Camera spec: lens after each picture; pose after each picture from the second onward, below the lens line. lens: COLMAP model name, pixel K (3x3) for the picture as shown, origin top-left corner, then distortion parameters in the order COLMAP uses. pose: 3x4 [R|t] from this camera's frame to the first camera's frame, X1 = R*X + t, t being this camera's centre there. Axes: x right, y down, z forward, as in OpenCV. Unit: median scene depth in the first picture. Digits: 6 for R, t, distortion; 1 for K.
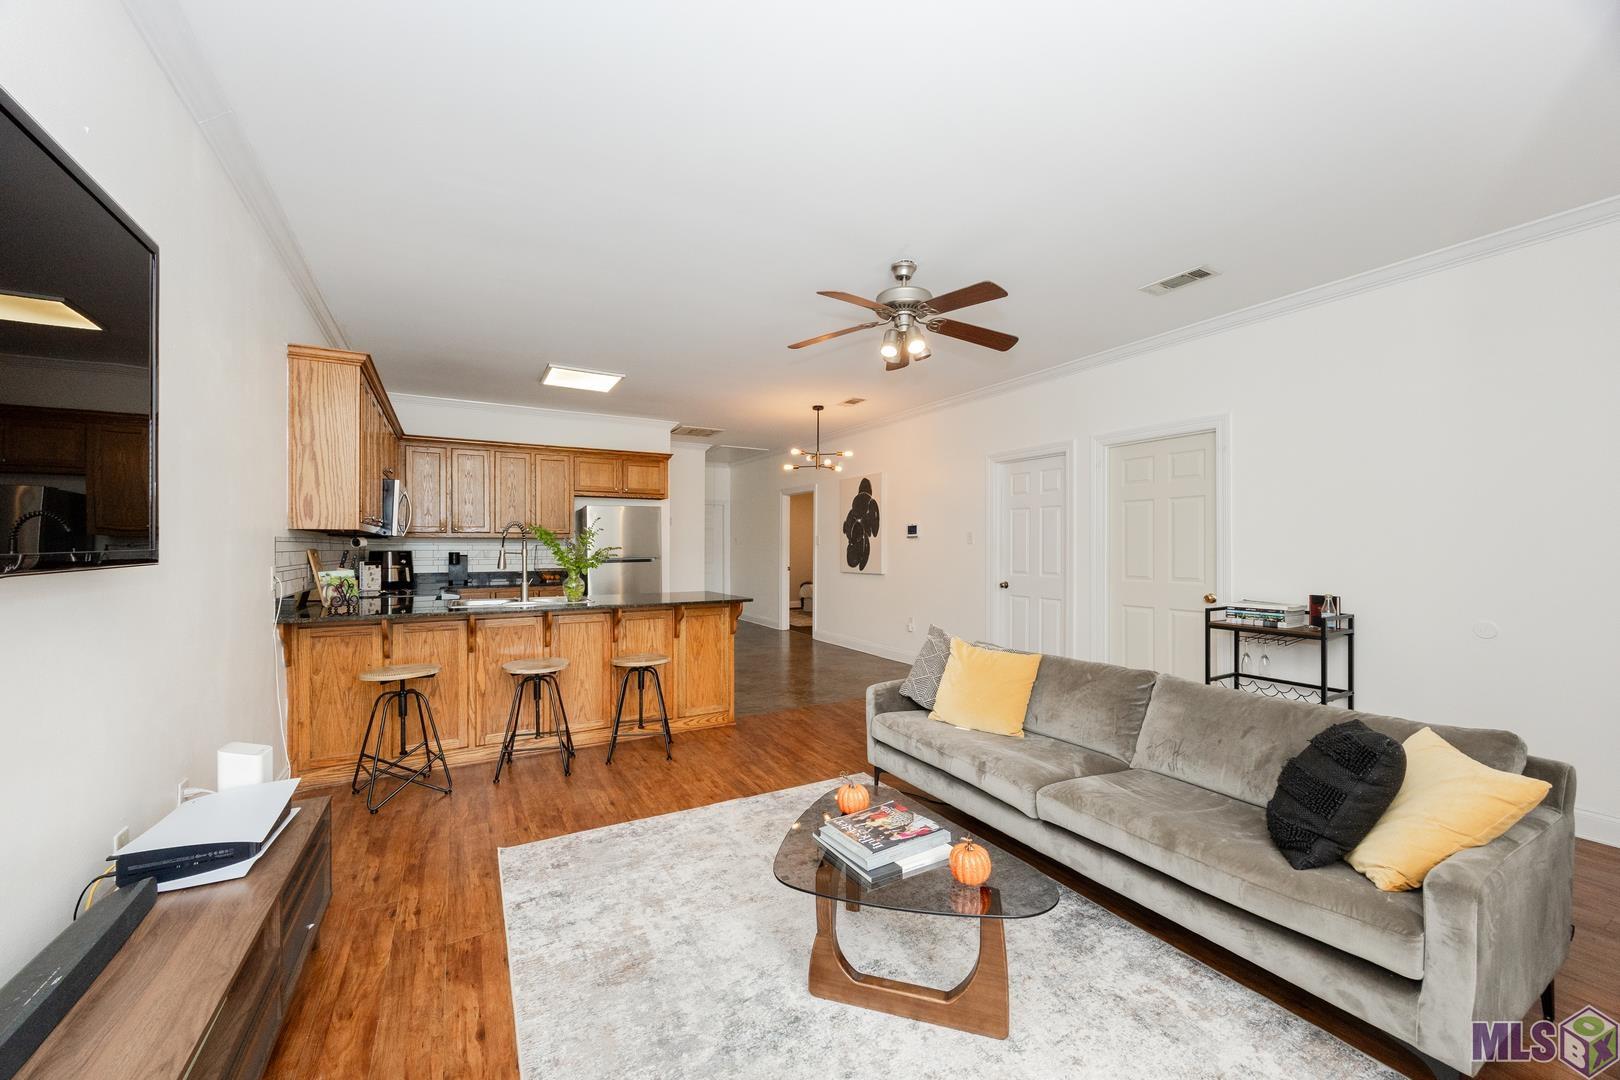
lens RADIAL K [[607.4, 0, 803.4], [0, 607.4, 542.5], [0, 0, 1]] dist [-0.000371, 0.000048]
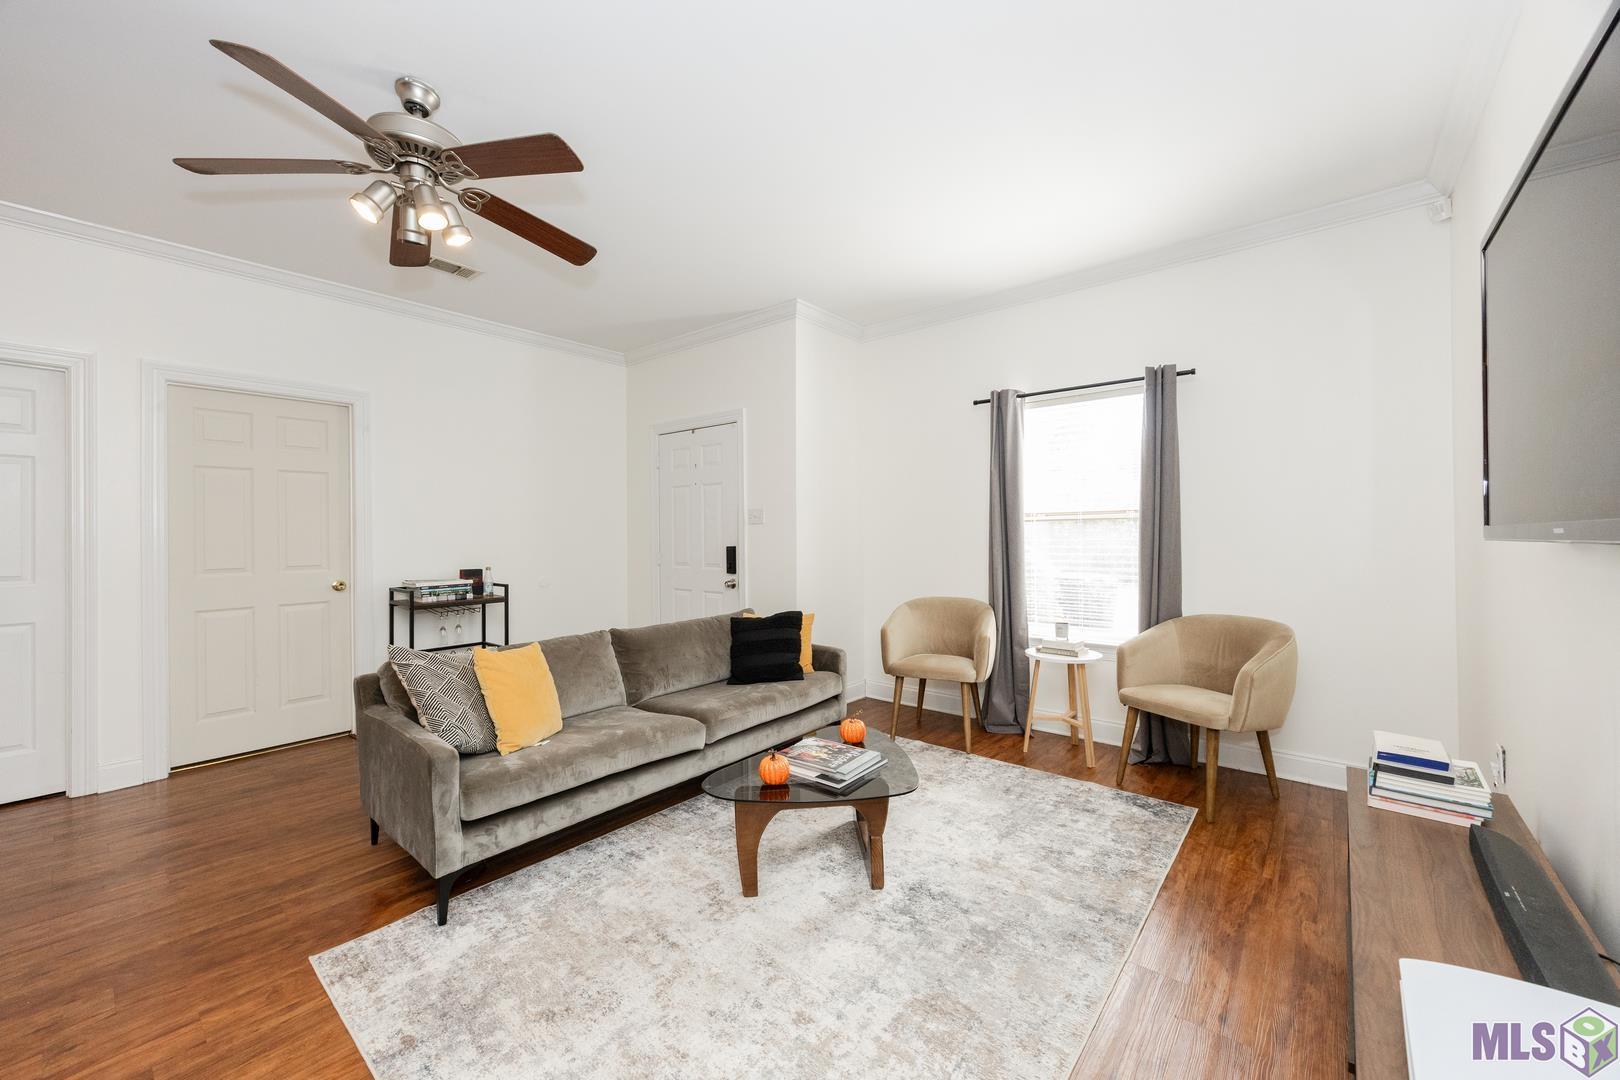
lens RADIAL K [[621.4, 0, 813.8], [0, 621.4, 529.0], [0, 0, 1]] dist [-0.000015, 0.000024]
pose [[-0.354950, 0.005926, 0.934866, -0.589416], [-0.003286, 0.999966, -0.007586, 0.013985], [-0.934879, -0.005764, -0.354918, 0.834833]]
